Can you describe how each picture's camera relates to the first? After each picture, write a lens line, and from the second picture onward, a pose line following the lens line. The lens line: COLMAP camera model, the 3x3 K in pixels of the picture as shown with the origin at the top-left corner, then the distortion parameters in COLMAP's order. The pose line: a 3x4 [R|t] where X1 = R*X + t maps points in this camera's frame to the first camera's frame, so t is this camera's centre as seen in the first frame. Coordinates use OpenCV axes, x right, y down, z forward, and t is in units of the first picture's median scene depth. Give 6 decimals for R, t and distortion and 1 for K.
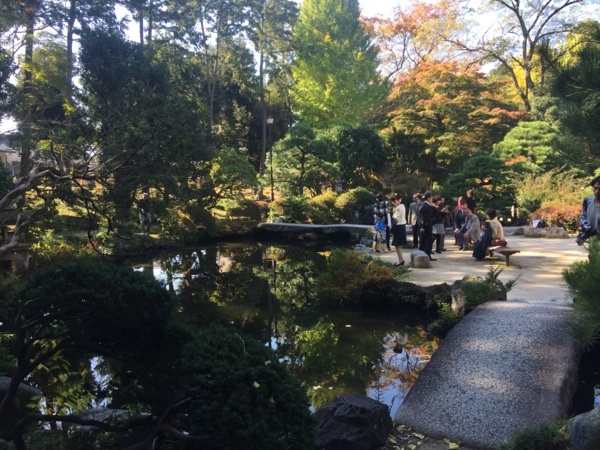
lens RADIAL K [[541.8, 0, 300.5], [0, 541.8, 225.7], [0, 0, 1]] dist [0.058633, -0.074808]
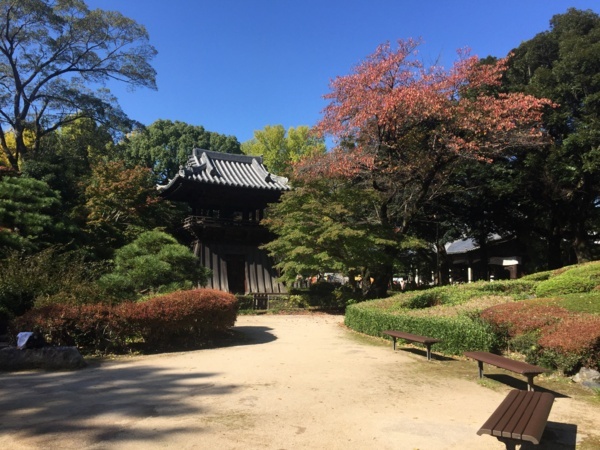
lens RADIAL K [[541.8, 0, 300.3], [0, 541.8, 226.5], [0, 0, 1]] dist [0.058633, -0.074808]
pose [[0.637162, 0.111410, 0.762635, 0.134443], [0.017914, 0.987089, -0.159166, -0.015450], [-0.770521, 0.115076, 0.626940, 0.325078]]
